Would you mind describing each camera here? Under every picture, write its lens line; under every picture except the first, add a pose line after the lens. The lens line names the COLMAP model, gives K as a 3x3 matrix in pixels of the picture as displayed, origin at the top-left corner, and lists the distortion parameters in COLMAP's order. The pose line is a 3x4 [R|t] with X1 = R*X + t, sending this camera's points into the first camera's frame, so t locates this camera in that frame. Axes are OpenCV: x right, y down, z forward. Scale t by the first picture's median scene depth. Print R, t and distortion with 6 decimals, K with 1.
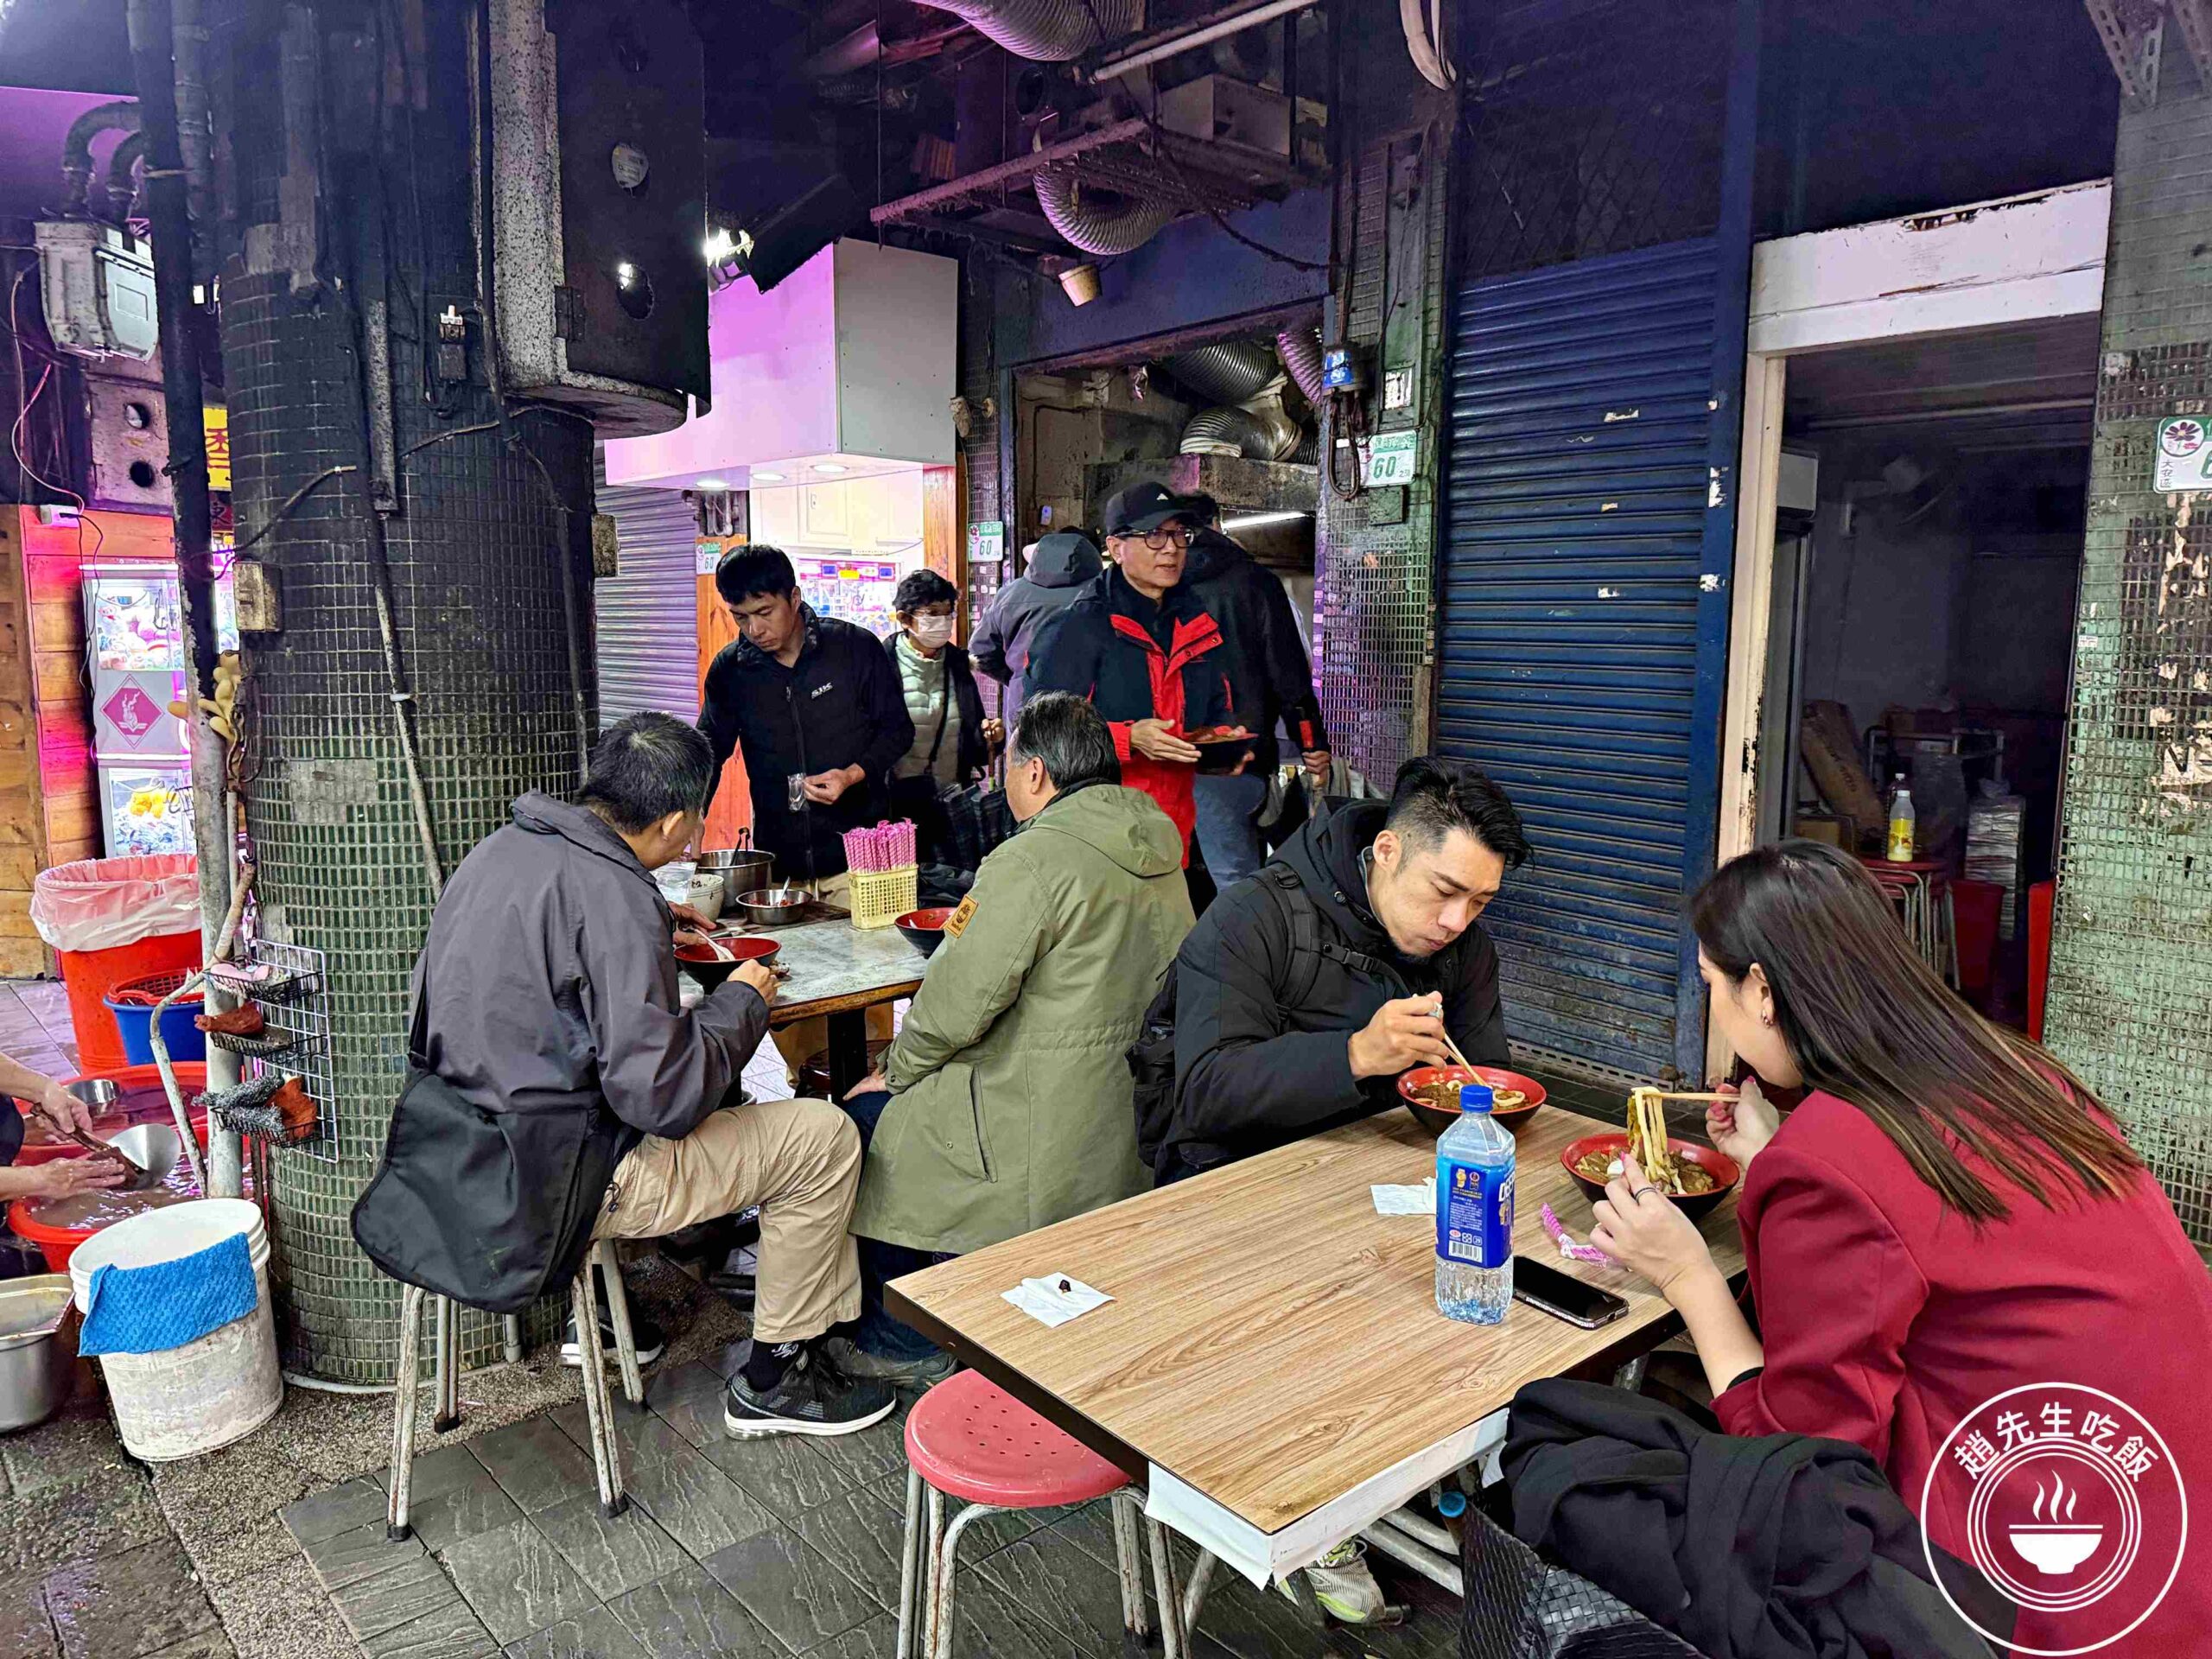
lens RADIAL K [[1566.6, 0, 1105.8], [0, 1566.6, 832.9], [0, 0, 1]] dist [0.135303, -0.195084]
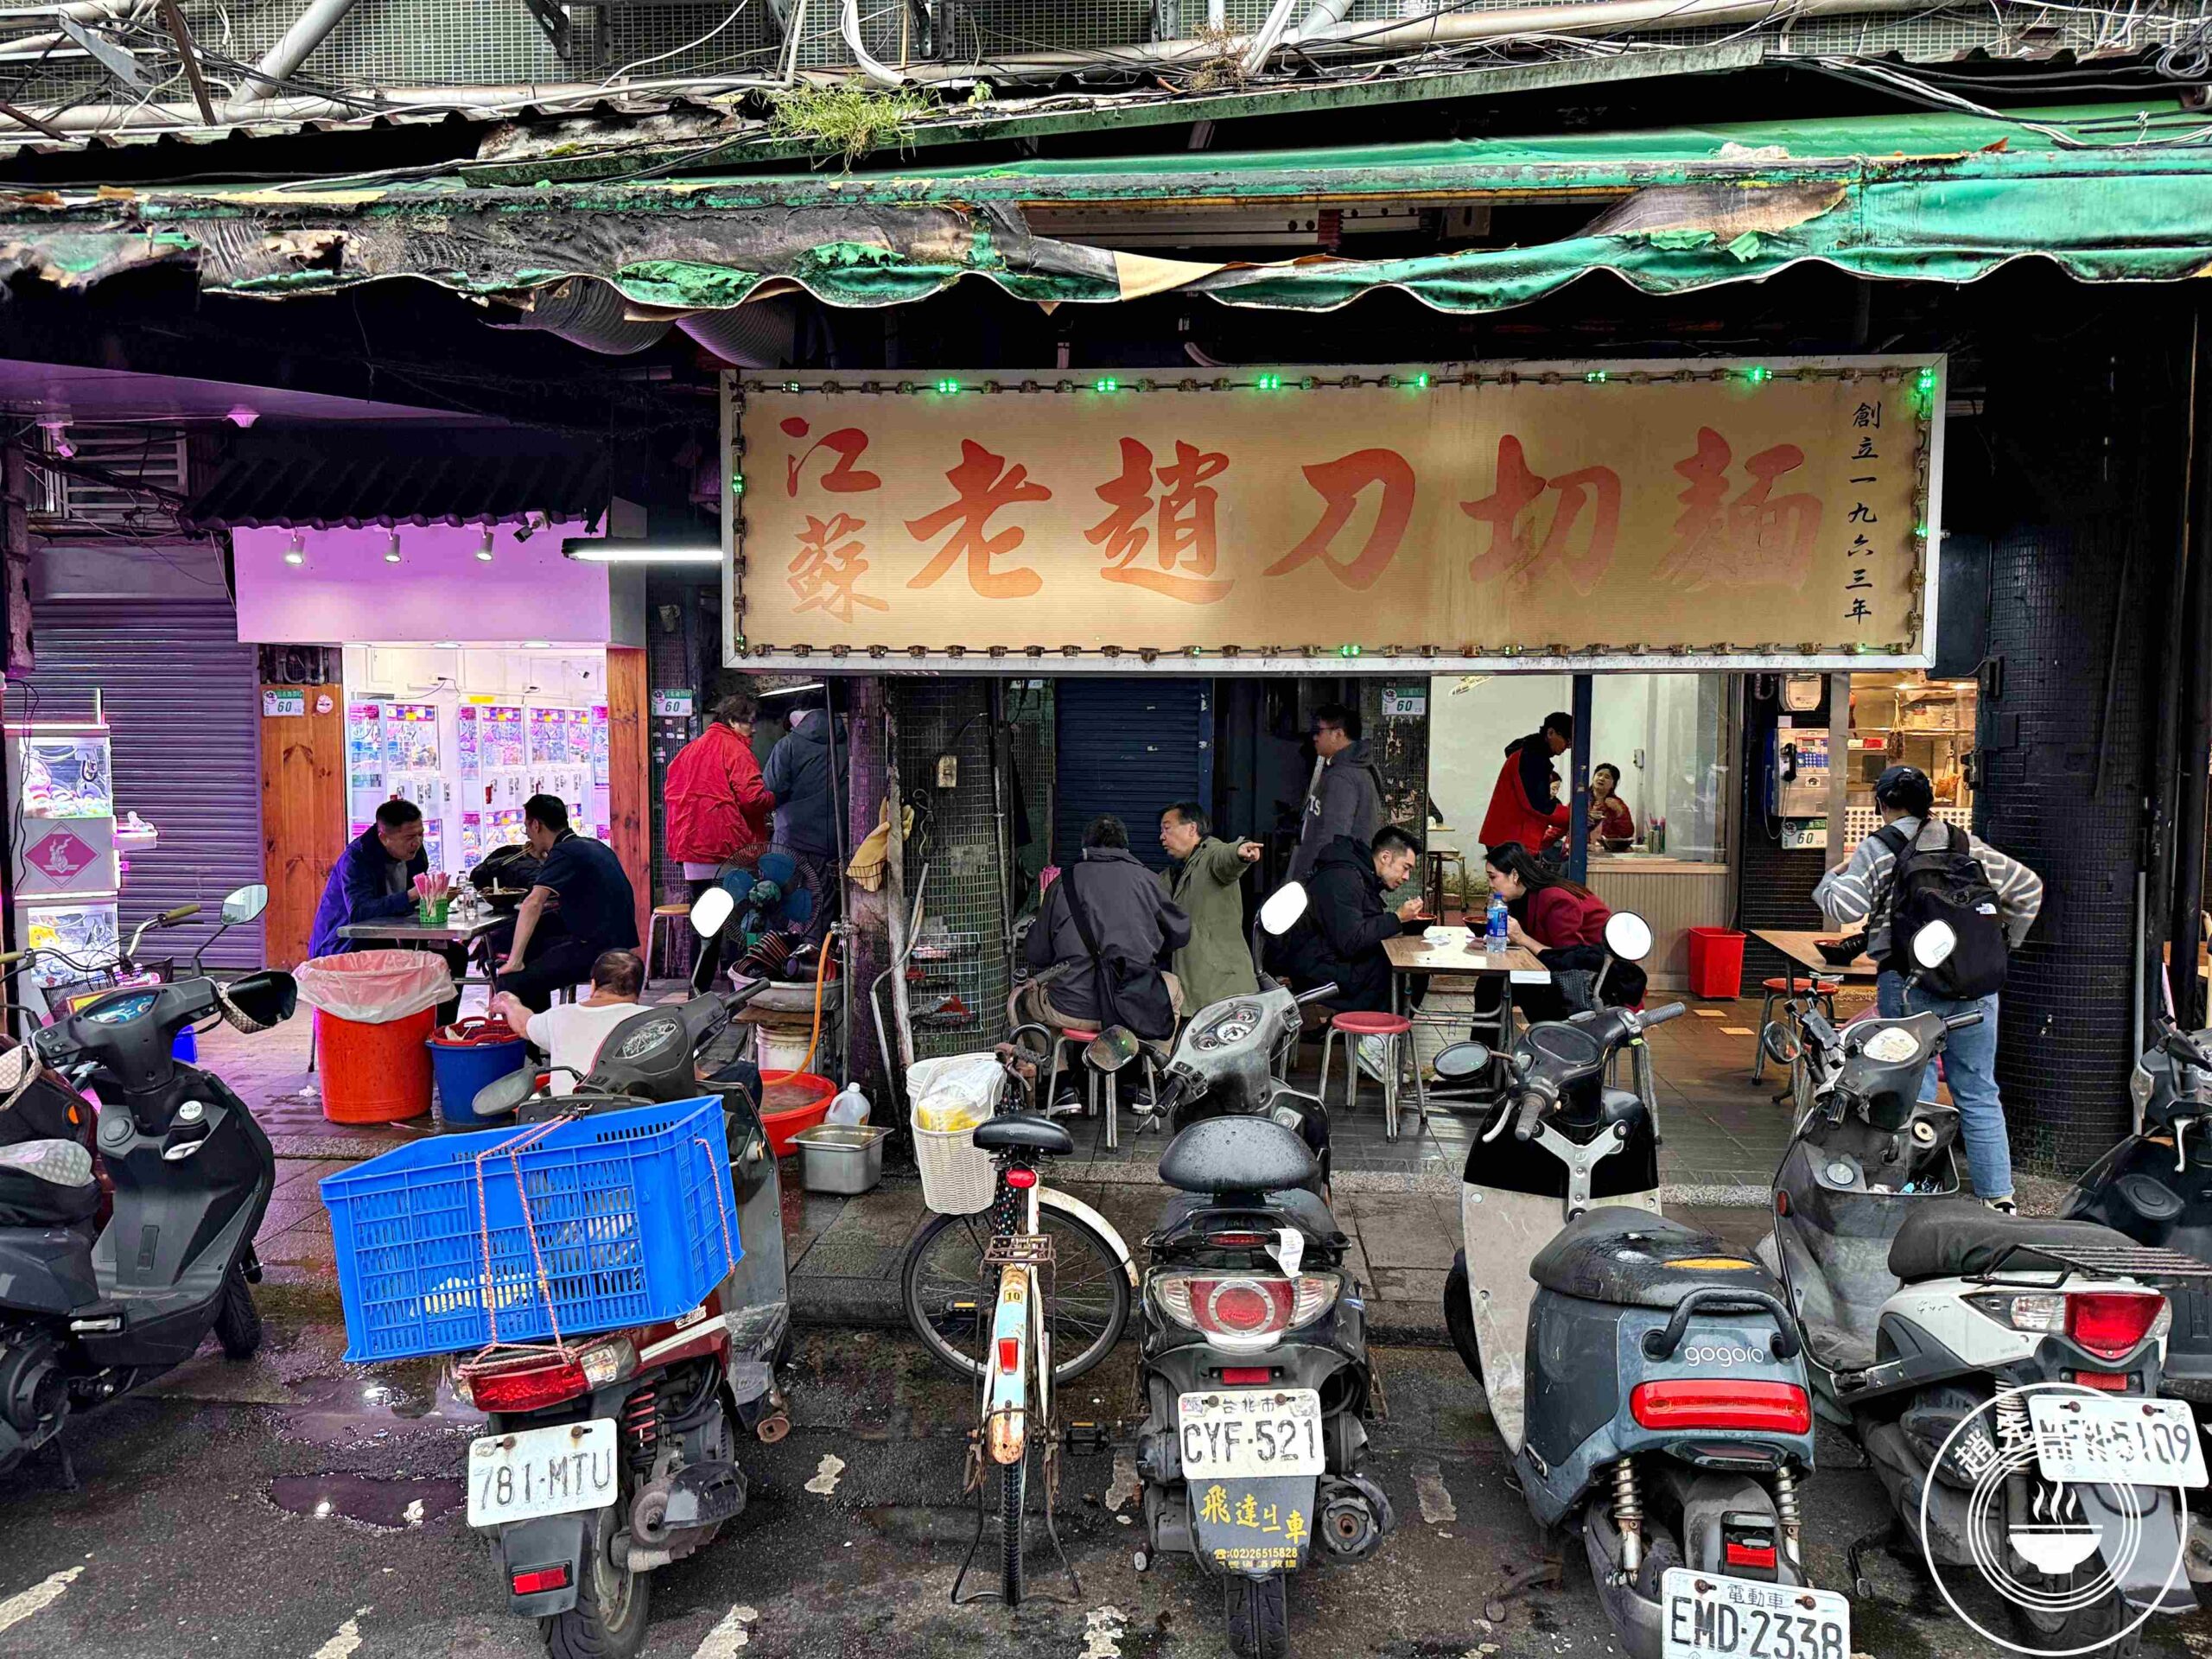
lens RADIAL K [[1566.6, 0, 1105.8], [0, 1566.6, 832.9], [0, 0, 1]] dist [0.135303, -0.195084]
pose [[0.708290, -0.048560, 0.704250, -1.110814], [0.091917, 0.995482, -0.023804, 0.003394], [-0.699912, 0.081592, 0.709553, -0.385879]]
